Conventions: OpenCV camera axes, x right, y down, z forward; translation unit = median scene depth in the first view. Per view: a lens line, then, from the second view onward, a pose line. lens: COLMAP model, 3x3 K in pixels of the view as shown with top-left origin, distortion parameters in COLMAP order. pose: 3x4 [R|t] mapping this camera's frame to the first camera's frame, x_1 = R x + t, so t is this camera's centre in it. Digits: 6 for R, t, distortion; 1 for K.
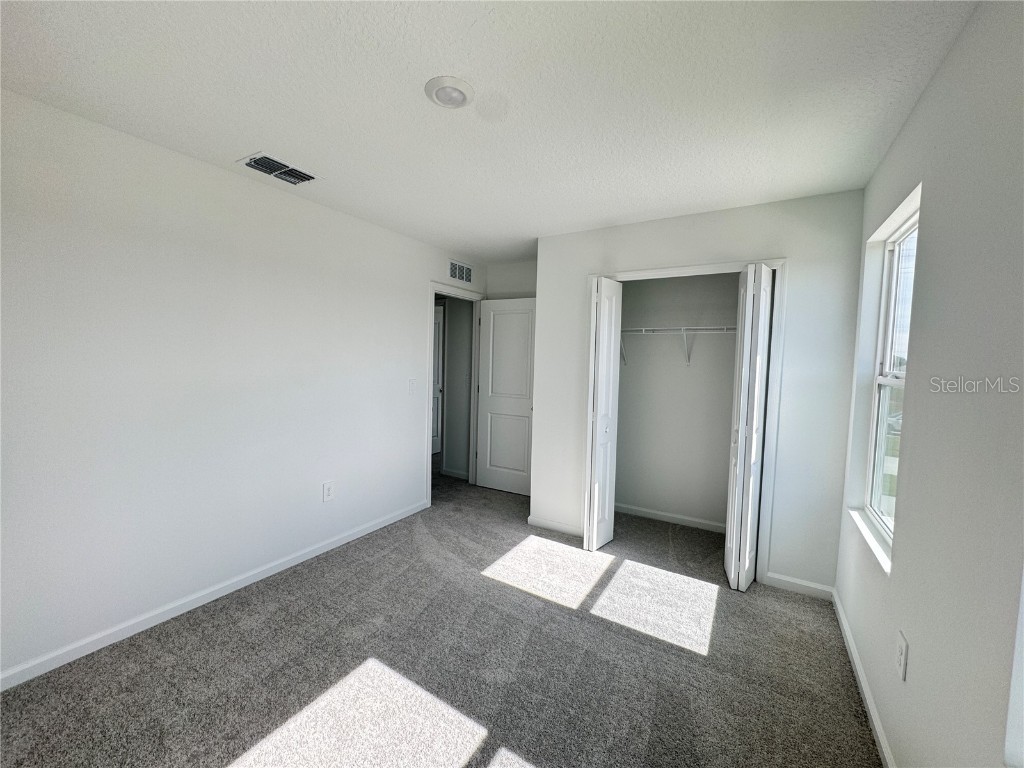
lens RADIAL K [[419.9, 0, 520.1], [0, 419.9, 383.0], [0, 0, 1]] dist [0.002795, 0.000529]
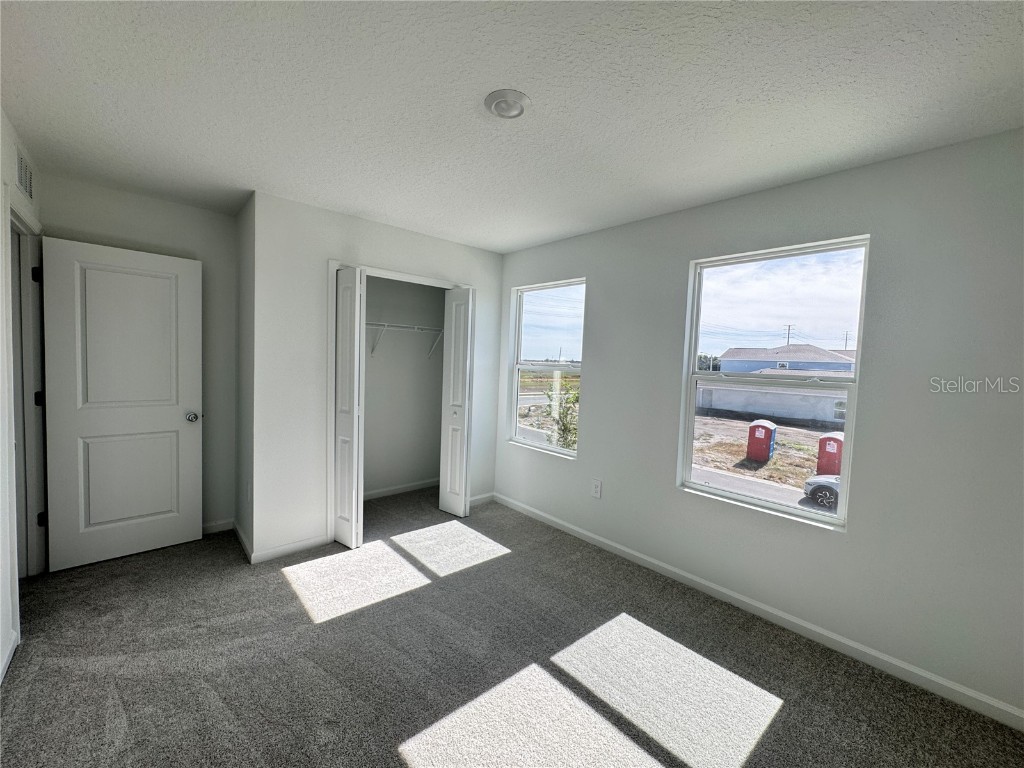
lens RADIAL K [[419.9, 0, 509.9], [0, 419.9, 383.0], [0, 0, 1]] dist [0.002795, 0.000529]
pose [[0.287361, -0.070510, 0.955224, -0.610210], [0.021252, 0.997511, 0.067238, -0.041591], [-0.957587, 0.000978, 0.288144, 0.353125]]
